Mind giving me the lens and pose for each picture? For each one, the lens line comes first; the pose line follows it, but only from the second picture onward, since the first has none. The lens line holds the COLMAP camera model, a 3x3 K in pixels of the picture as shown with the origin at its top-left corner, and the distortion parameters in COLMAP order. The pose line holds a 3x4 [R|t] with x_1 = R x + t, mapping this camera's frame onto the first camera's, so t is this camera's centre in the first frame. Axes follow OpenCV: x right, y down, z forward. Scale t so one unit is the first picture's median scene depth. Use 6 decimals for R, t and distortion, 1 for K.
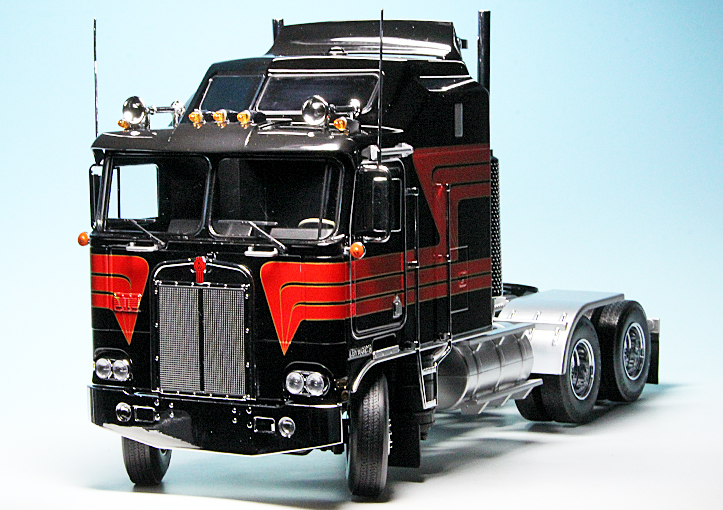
lens RADIAL K [[2038.7, 0, 361.5], [0, 2038.7, 255.0], [0, 0, 1]] dist [-0.021069, -0.425180]
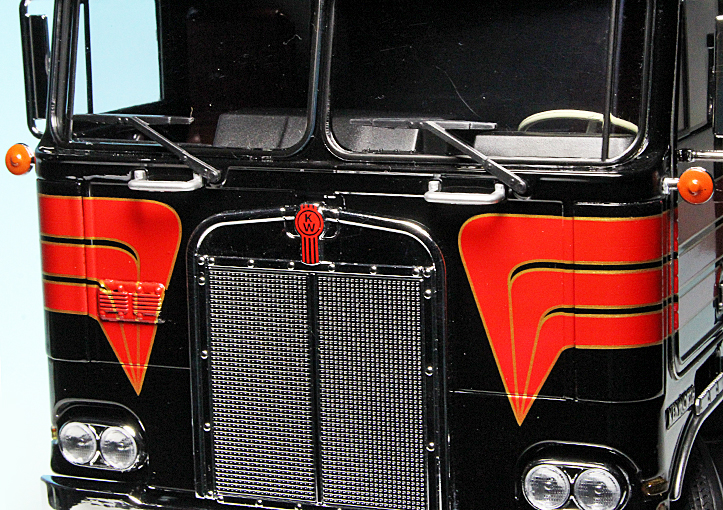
lens RADIAL K [[2038.7, 0, 361.5], [0, 2038.7, 255.0], [0, 0, 1]] dist [-0.021069, -0.425180]
pose [[0.992428, -0.038023, 0.116797, -0.117145], [0.026026, 0.994384, 0.102580, -0.032021], [-0.120041, -0.098764, 0.987844, 0.553321]]
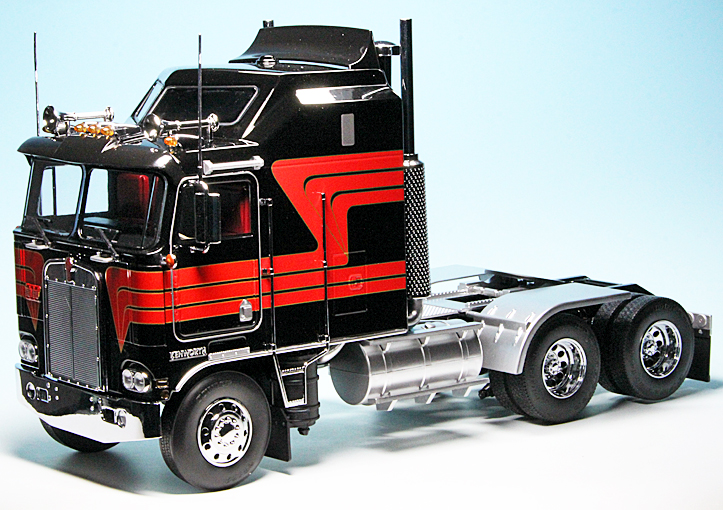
lens RADIAL K [[2038.7, 0, 361.5], [0, 2038.7, 255.0], [0, 0, 1]] dist [-0.021069, -0.425180]
pose [[0.919602, 0.045179, -0.390244, 0.484280], [-0.022412, 0.997781, 0.062700, -0.071399], [0.392211, -0.048913, 0.918574, 0.051477]]
